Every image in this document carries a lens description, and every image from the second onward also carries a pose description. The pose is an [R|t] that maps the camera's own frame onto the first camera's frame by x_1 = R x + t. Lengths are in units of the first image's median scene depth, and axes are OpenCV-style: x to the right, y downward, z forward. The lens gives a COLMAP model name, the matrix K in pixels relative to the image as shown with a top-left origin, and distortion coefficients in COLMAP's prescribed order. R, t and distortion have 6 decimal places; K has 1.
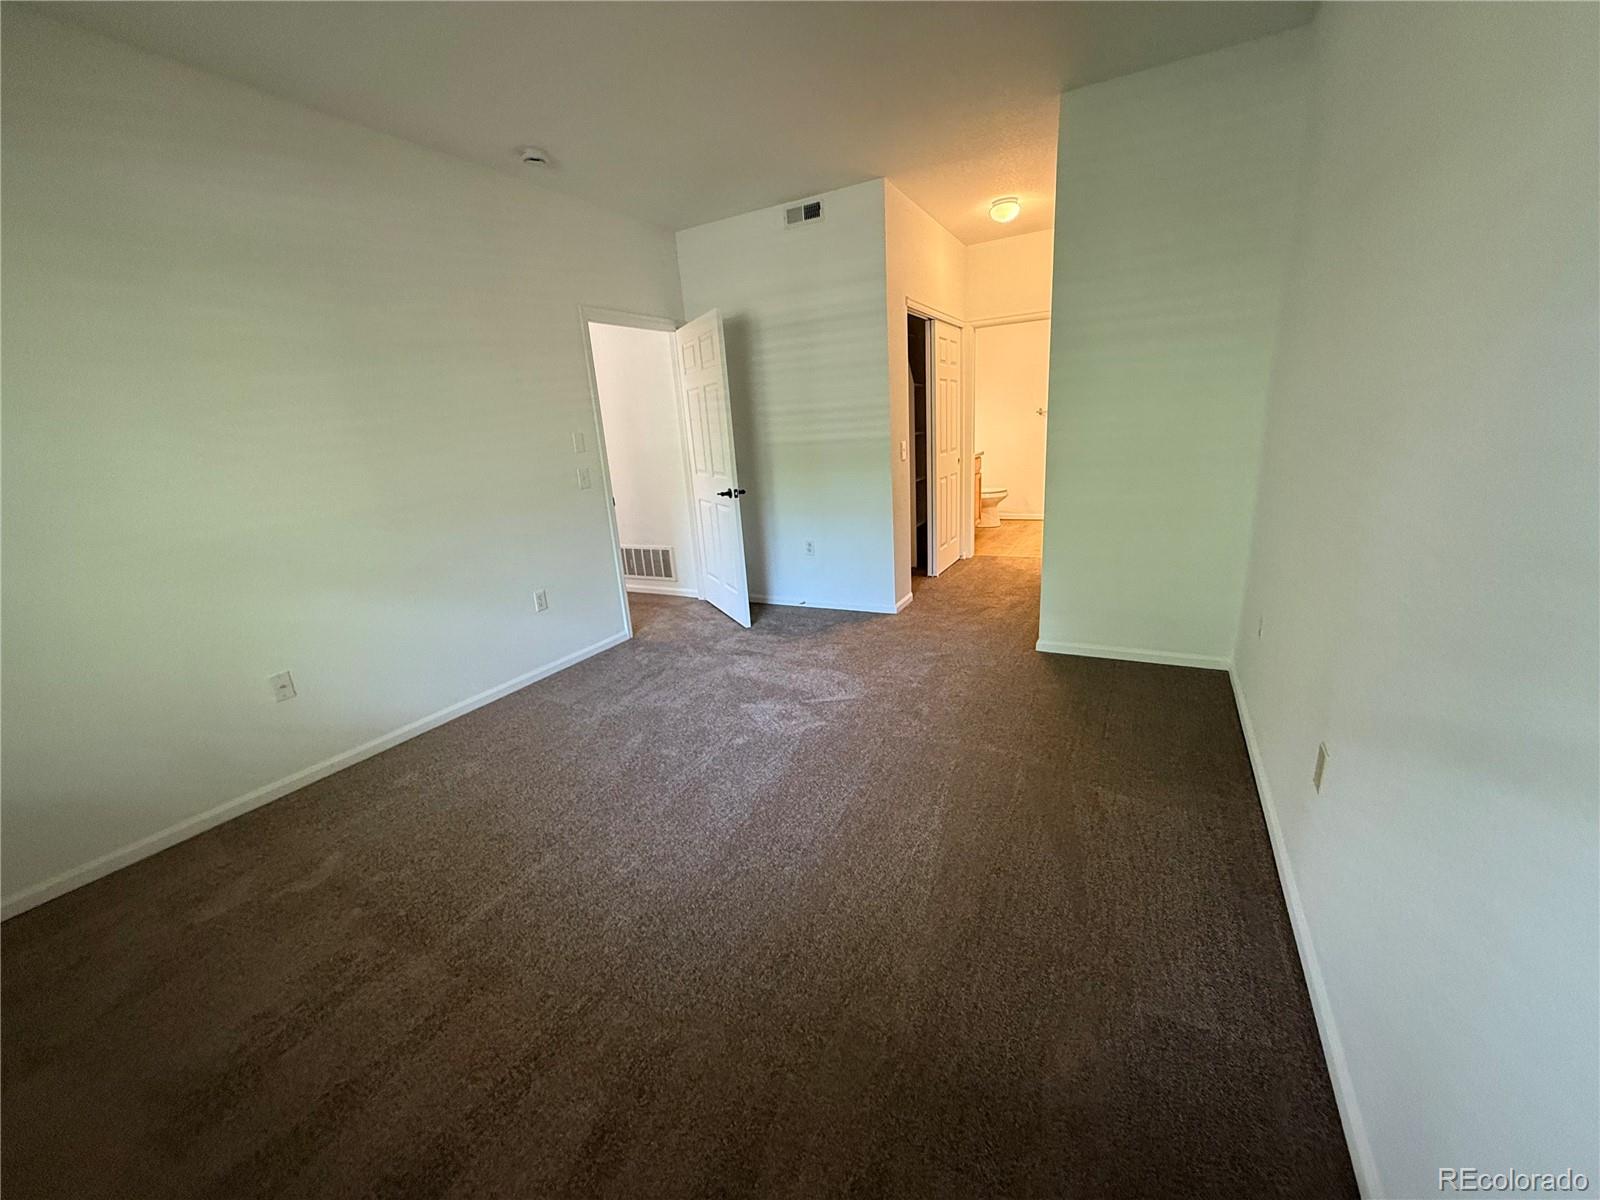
lens RADIAL K [[661.0, 0, 798.9], [0, 661.0, 600.5], [0, 0, 1]] dist [-0.001271, 0.000303]
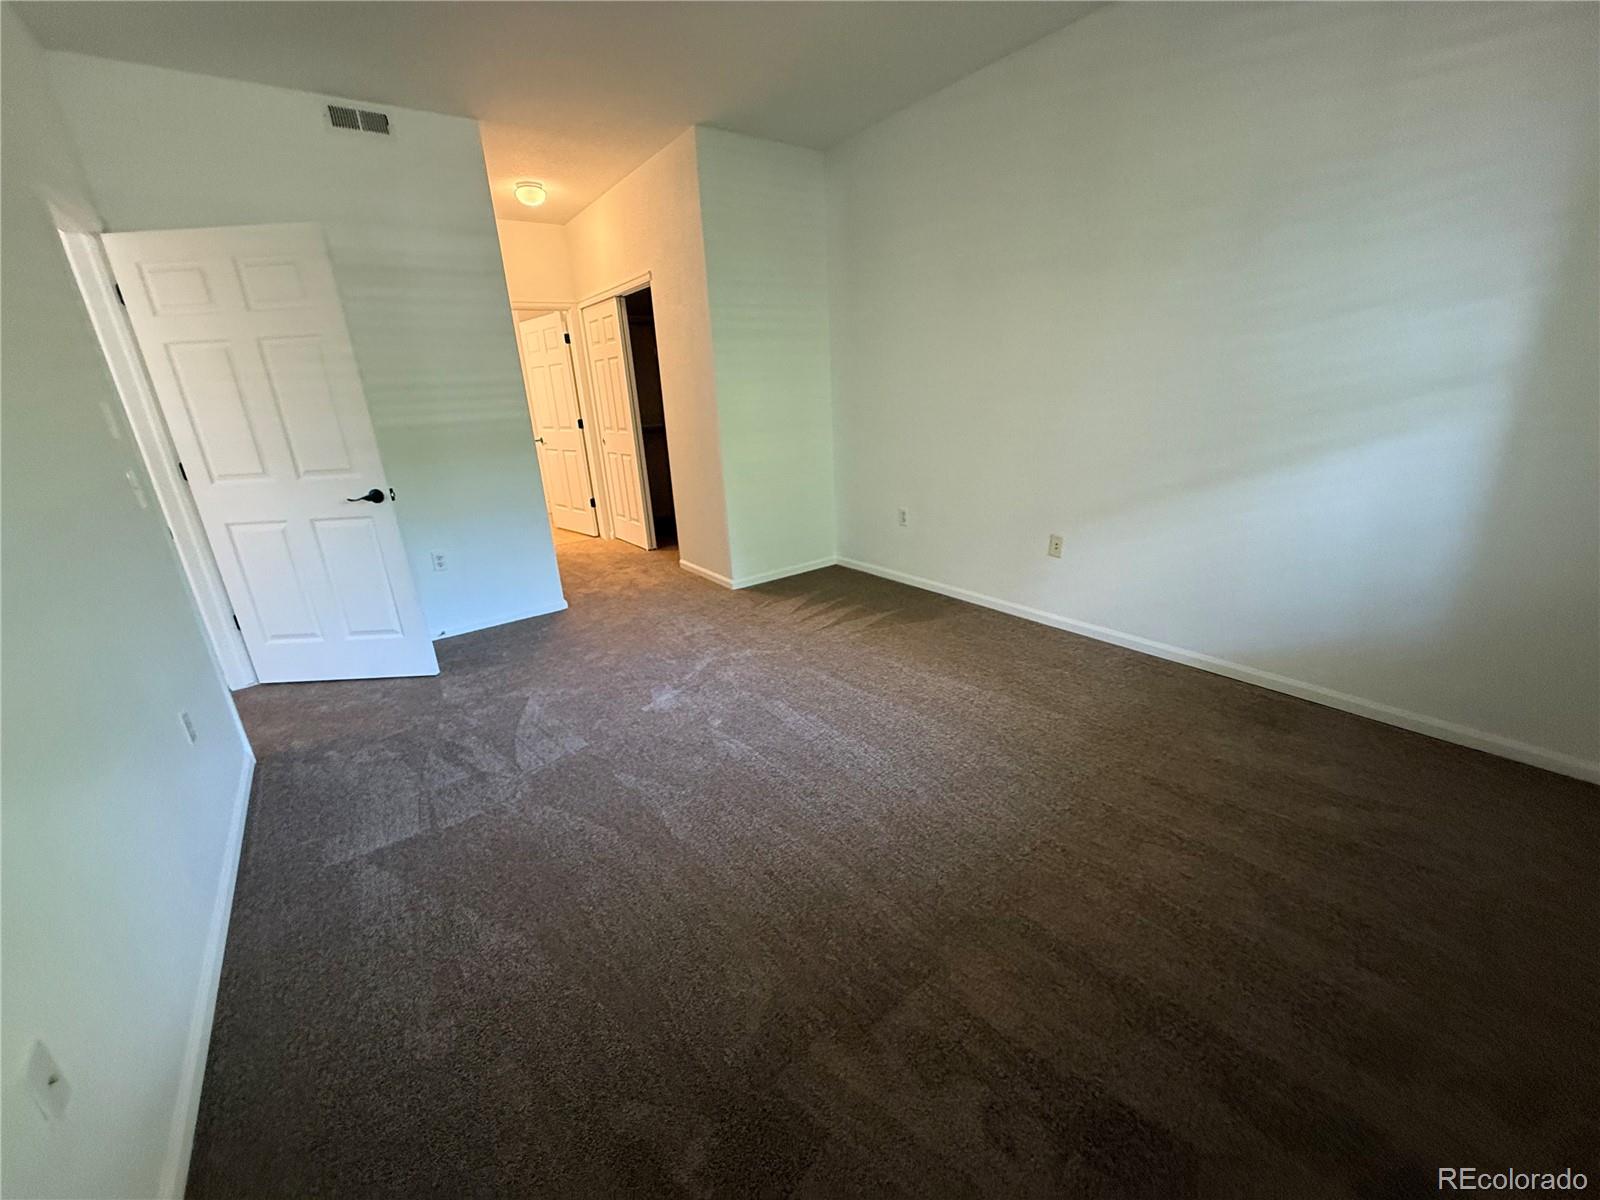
lens RADIAL K [[661.0, 0, 798.9], [0, 661.0, 600.5], [0, 0, 1]] dist [-0.001271, 0.000303]
pose [[0.399923, -0.237786, 0.885166, -0.550312], [0.264099, 0.954696, 0.137143, -0.032331], [-0.877675, 0.178925, 0.444604, 0.302186]]
